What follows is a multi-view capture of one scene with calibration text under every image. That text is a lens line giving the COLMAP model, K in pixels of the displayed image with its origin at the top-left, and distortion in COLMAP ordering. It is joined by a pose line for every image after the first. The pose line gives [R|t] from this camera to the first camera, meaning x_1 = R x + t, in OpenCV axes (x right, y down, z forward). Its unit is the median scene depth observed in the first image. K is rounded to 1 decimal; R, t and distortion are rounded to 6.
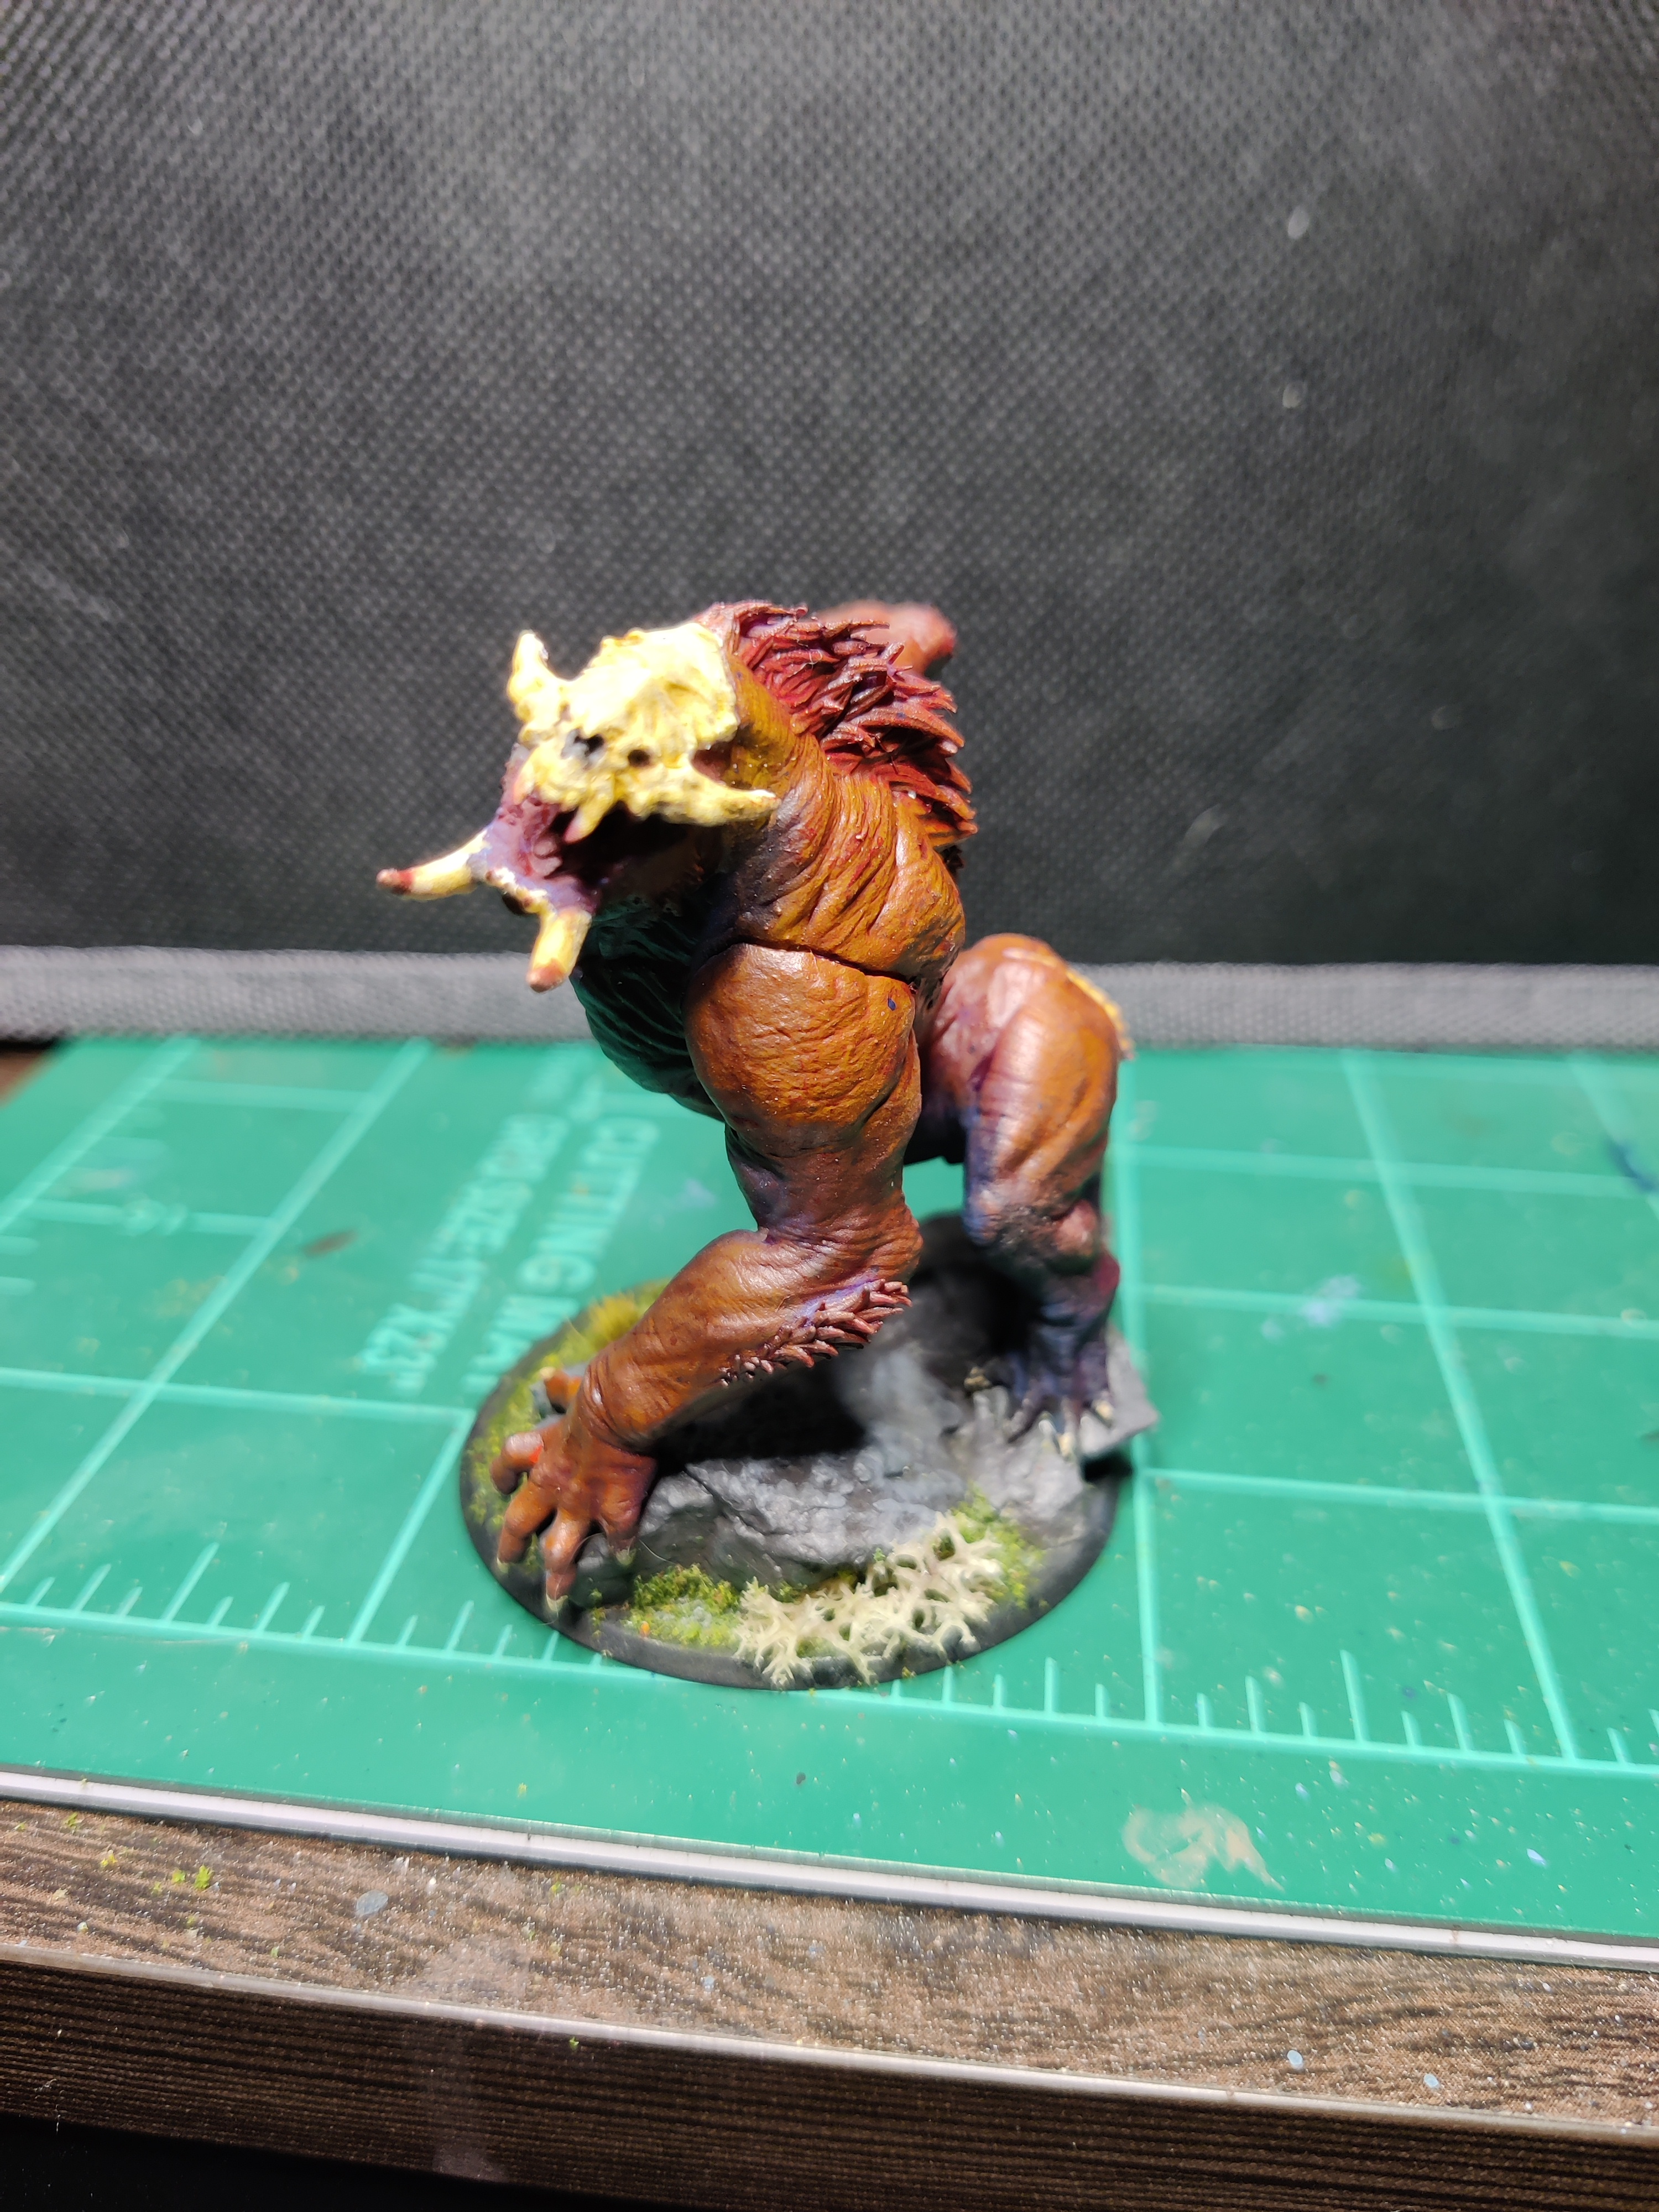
lens RADIAL K [[1792.7, 0, 851.3], [0, 1792.7, 1116.7], [0, 0, 1]] dist [-0.082296, 0.022757]
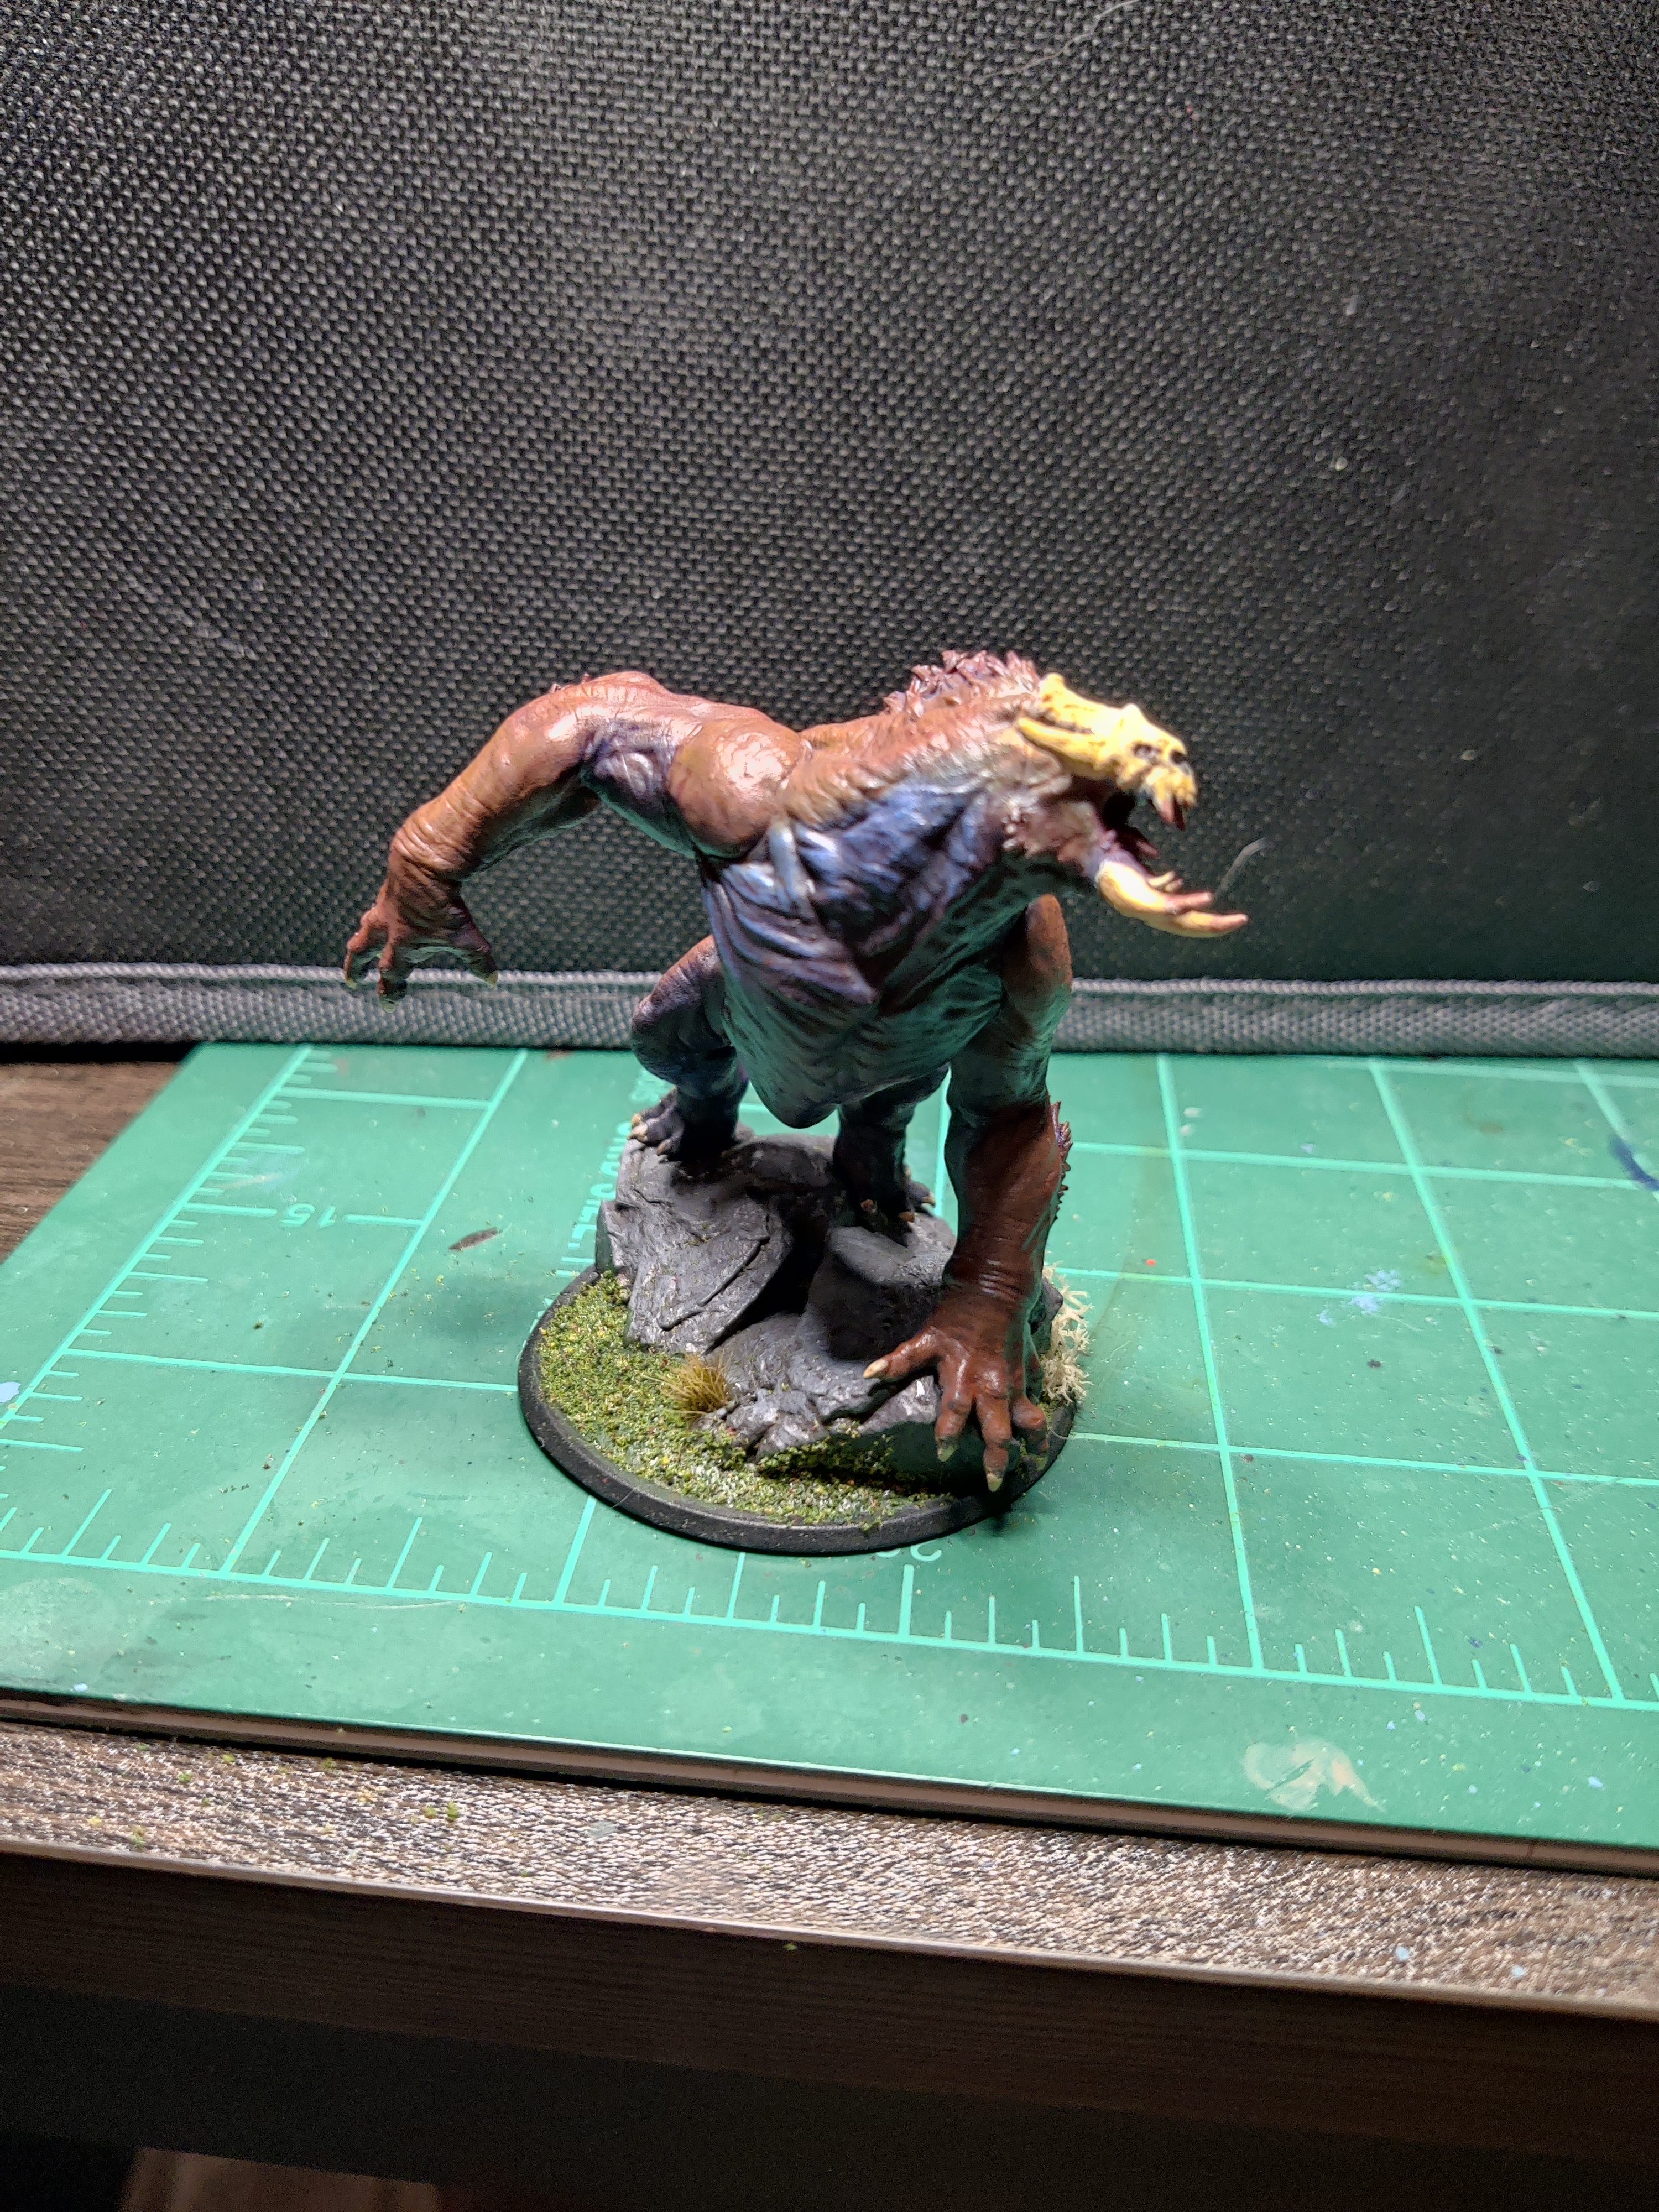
lens RADIAL K [[1791.9, 0, 807.7], [0, 1791.9, 1114.6], [0, 0, 1]] dist [-0.059644, 0.002340]
pose [[0.999956, -0.000542, 0.009410, -0.128209], [0.000317, 0.999715, 0.023851, -0.045475], [-0.009420, -0.023847, 0.999671, -0.140636]]
